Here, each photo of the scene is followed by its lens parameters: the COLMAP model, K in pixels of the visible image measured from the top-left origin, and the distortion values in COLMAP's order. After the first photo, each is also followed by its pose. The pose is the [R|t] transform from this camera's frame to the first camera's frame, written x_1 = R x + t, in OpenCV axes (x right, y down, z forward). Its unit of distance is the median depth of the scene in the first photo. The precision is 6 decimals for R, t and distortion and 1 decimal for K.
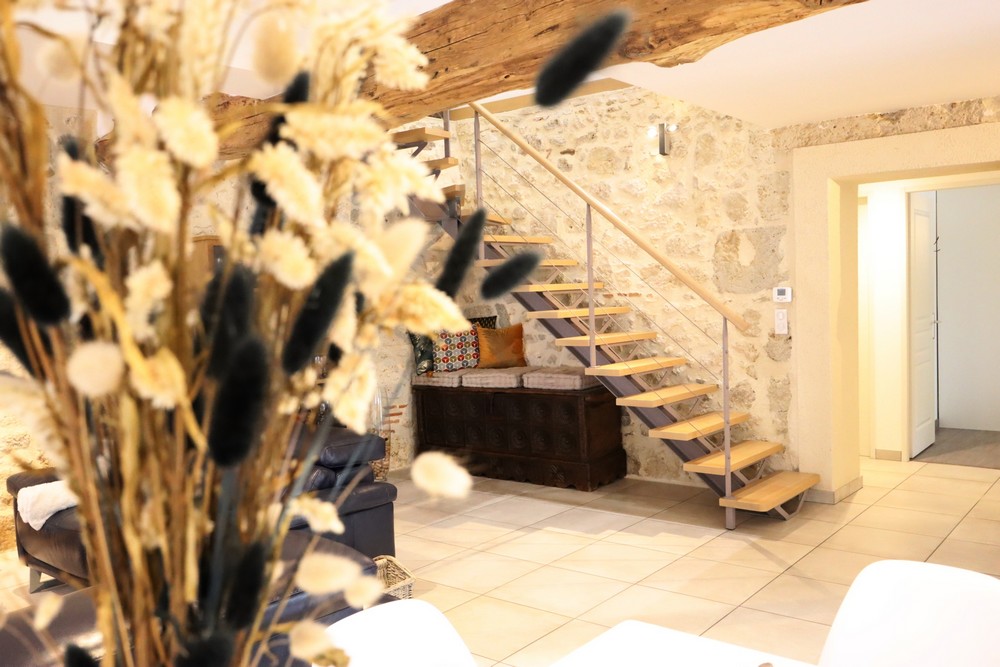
lens RADIAL K [[856.3, 0, 499.3], [0, 856.3, 334.0], [0, 0, 1]] dist [-0.026913, 0.046986]
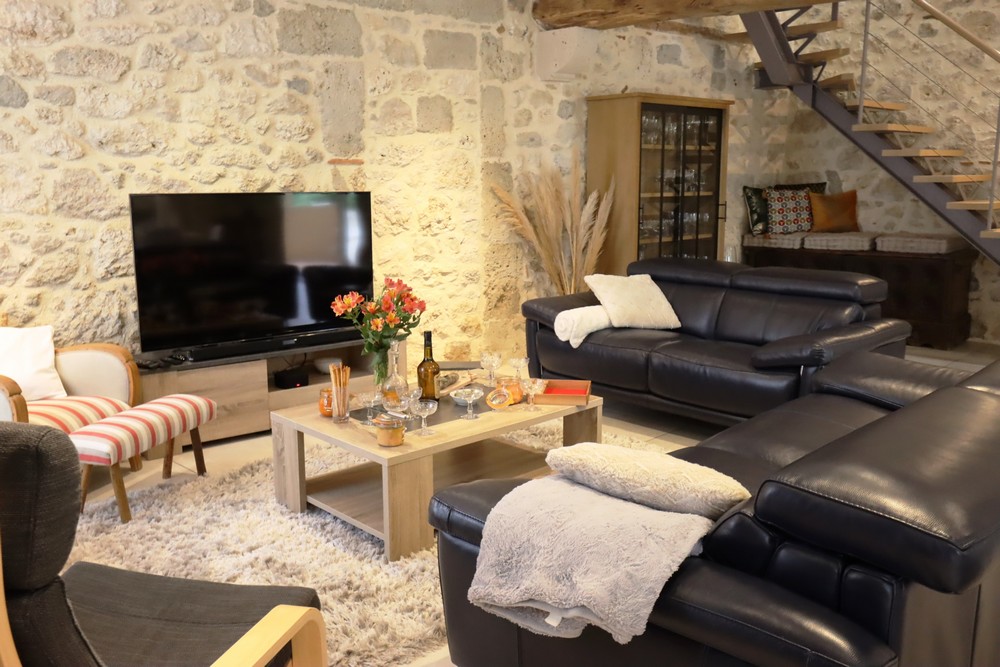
lens RADIAL K [[856.3, 0, 500.8], [0, 856.3, 331.8], [0, 0, 1]] dist [-0.026913, 0.046986]
pose [[0.991903, 0.047042, -0.117967, -0.286132], [-0.030066, 0.989445, 0.141758, 0.025457], [0.123390, -0.137063, 0.982847, -0.092732]]
